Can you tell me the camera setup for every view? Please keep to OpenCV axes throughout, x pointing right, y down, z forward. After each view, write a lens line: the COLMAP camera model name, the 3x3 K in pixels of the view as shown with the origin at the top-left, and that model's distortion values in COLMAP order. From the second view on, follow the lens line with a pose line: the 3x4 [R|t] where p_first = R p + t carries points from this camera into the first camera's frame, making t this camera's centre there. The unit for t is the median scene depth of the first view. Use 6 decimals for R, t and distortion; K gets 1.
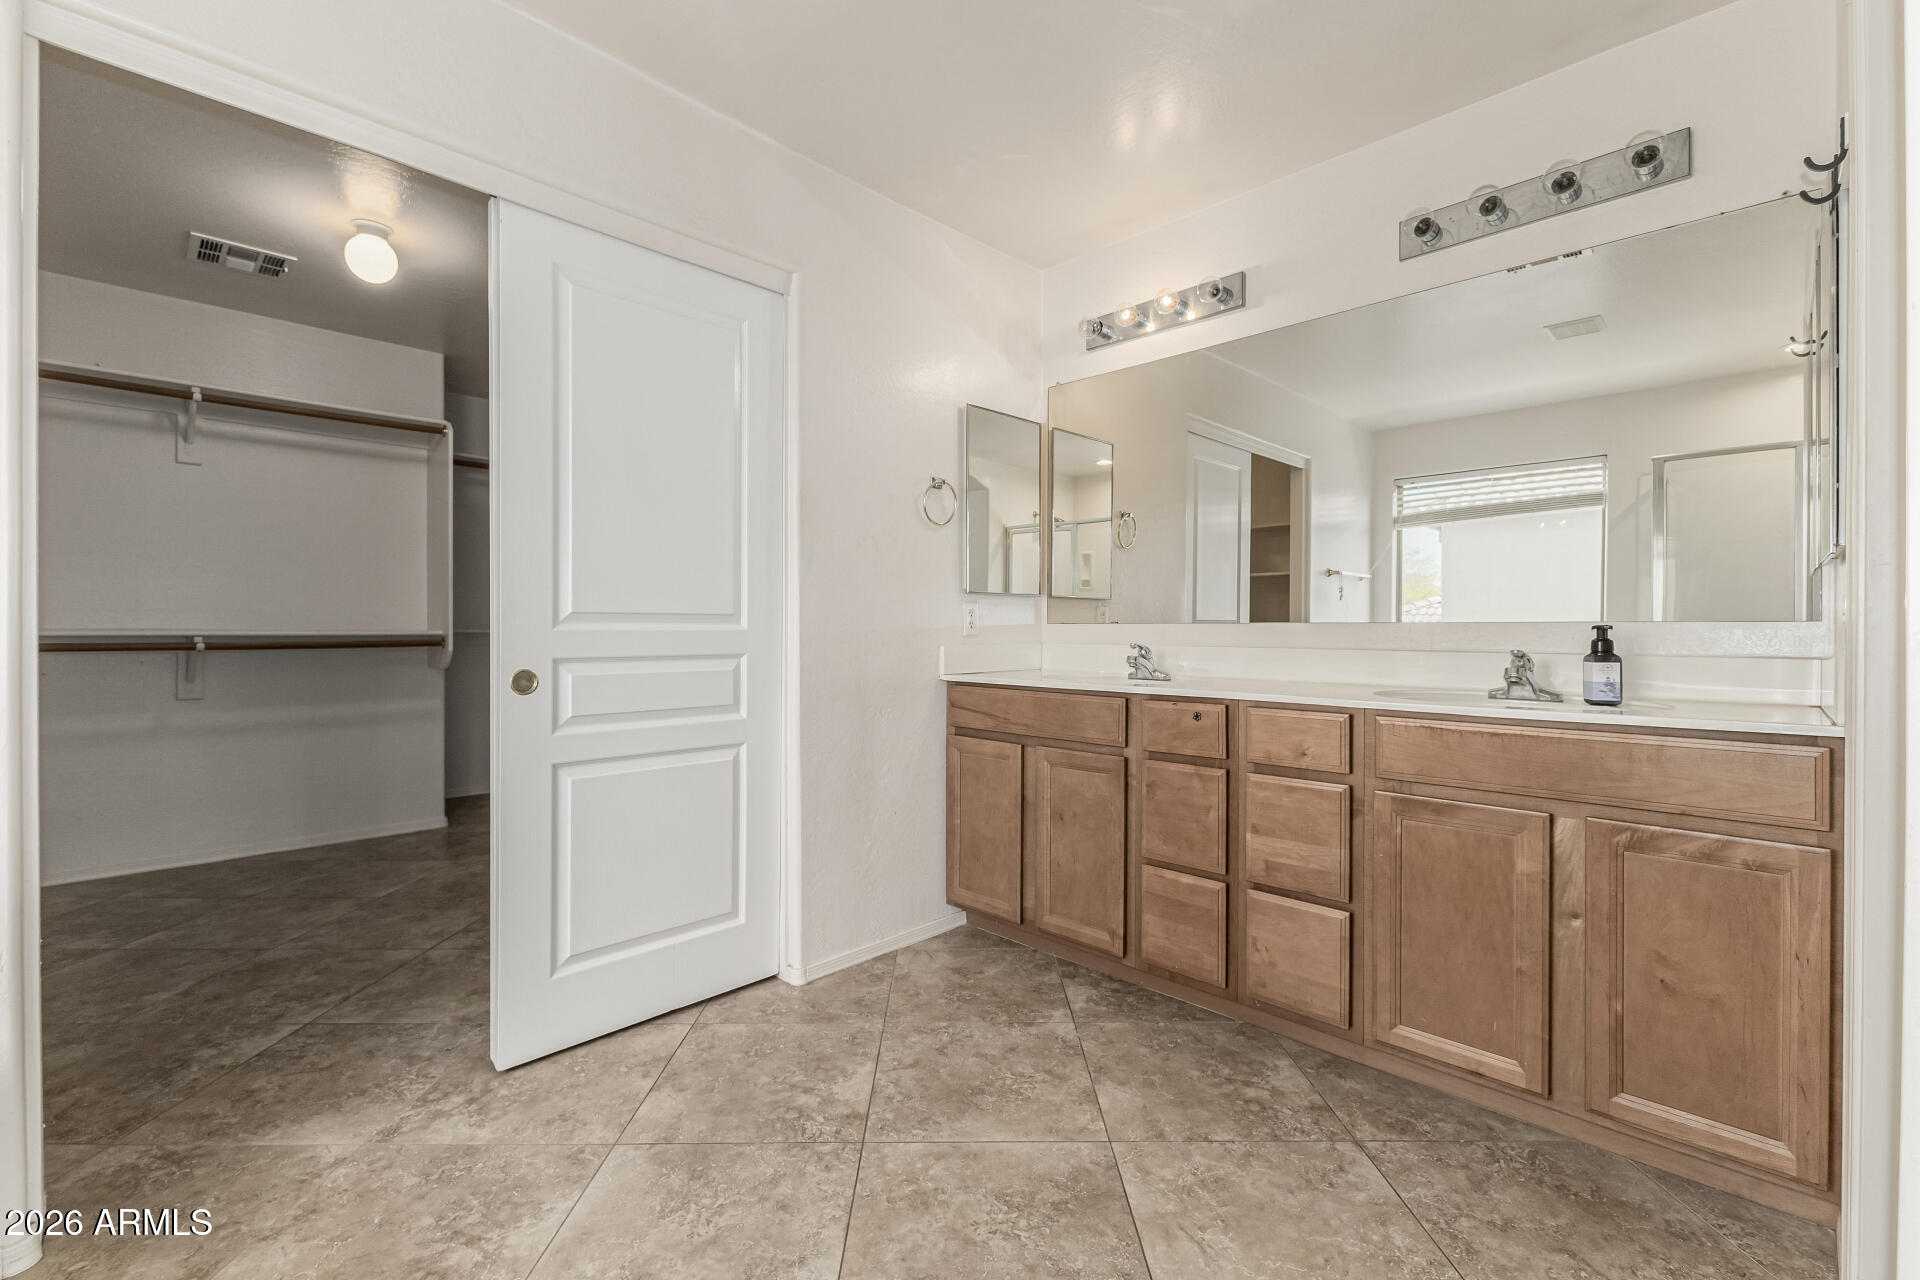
lens RADIAL K [[824.2, 0, 974.1], [0, 824.2, 627.4], [0, 0, 1]] dist [0.001950, 0.000275]
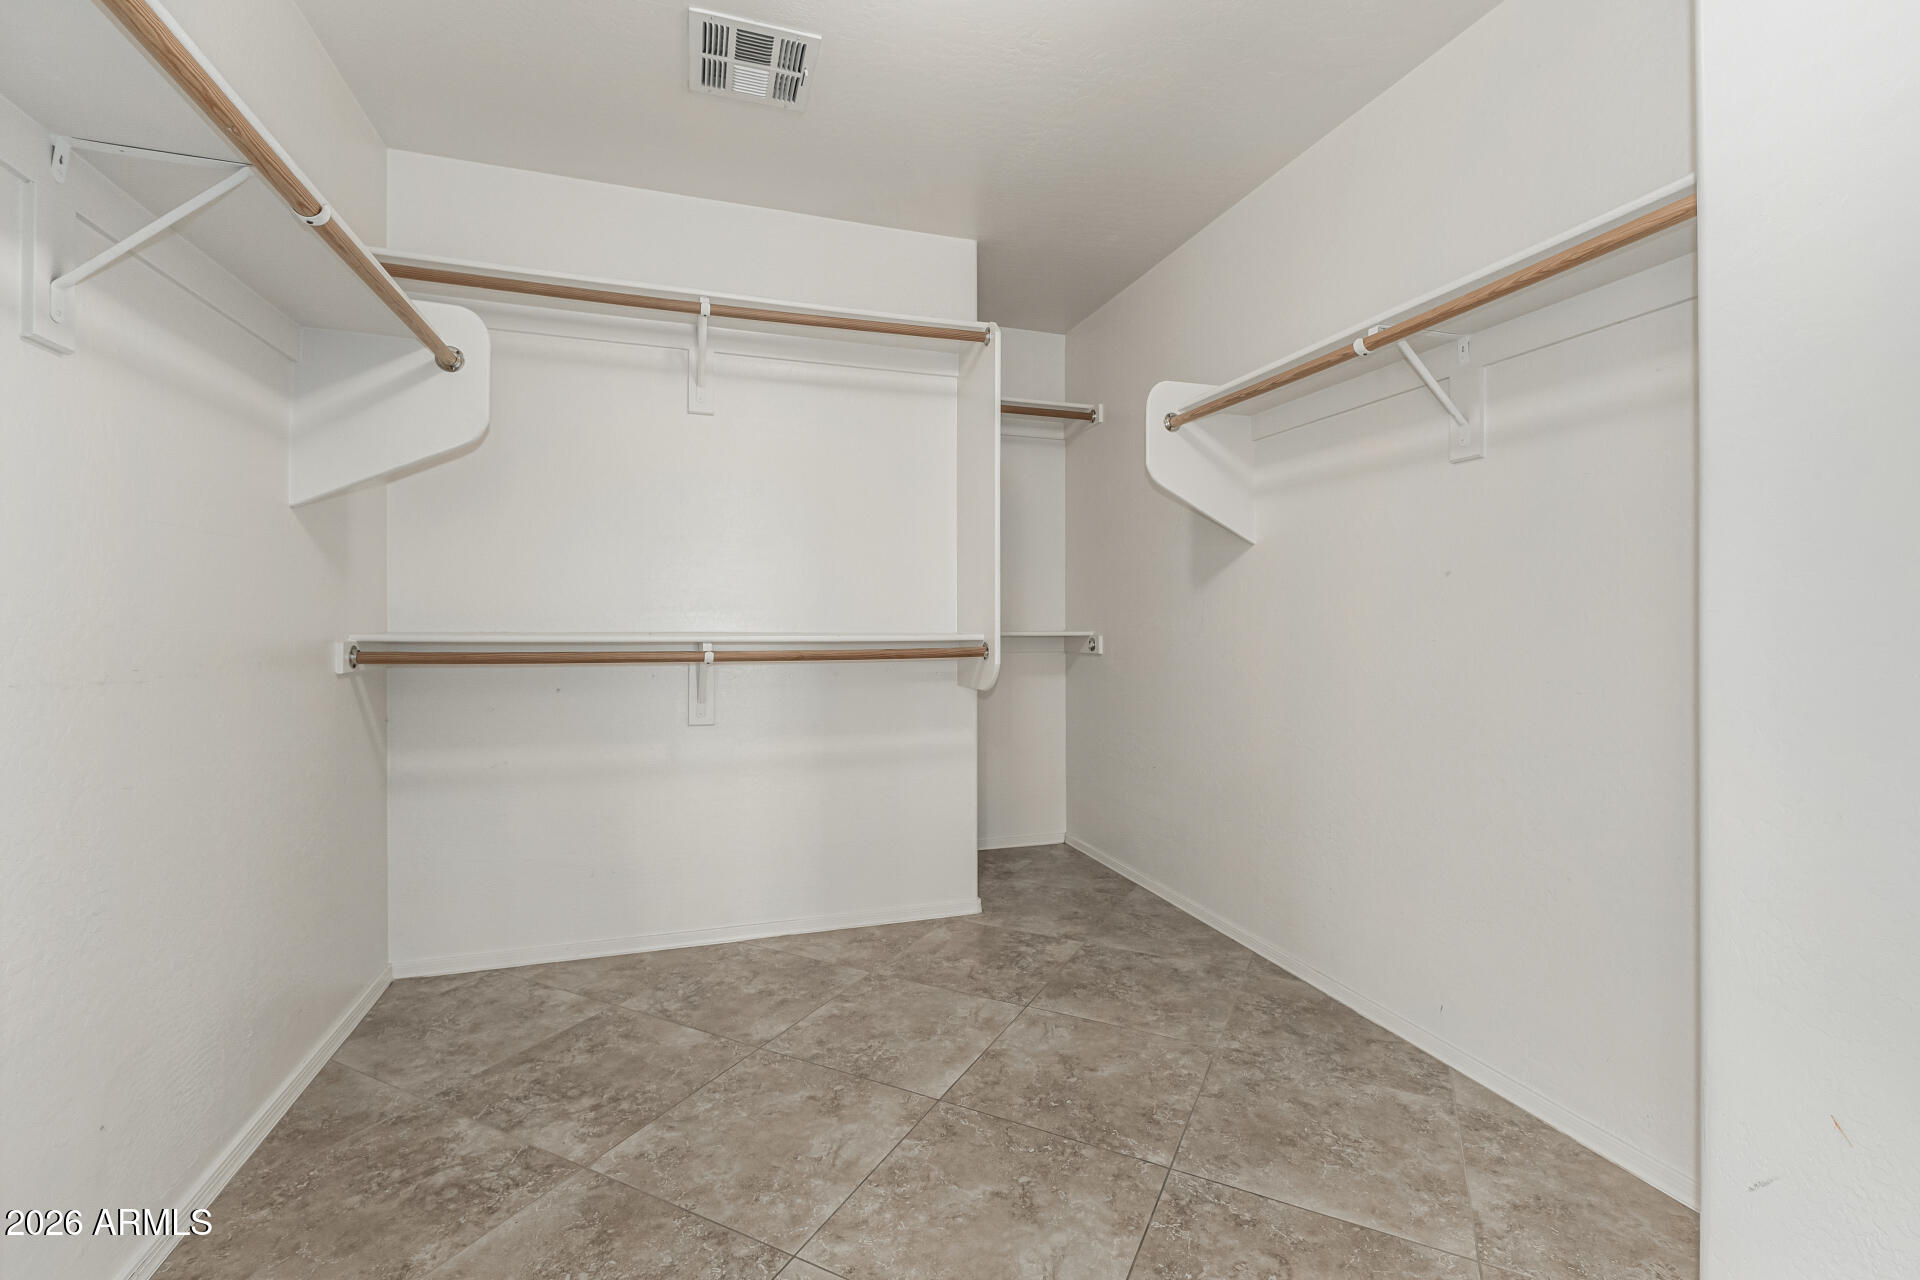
lens RADIAL K [[824.2, 0, 974.1], [0, 824.2, 627.4], [0, 0, 1]] dist [0.001950, 0.000275]
pose [[0.890800, -0.005716, -0.454361, -0.405866], [0.002279, 0.999965, -0.008110, 0.004067], [0.454391, 0.006189, 0.890781, 0.465698]]
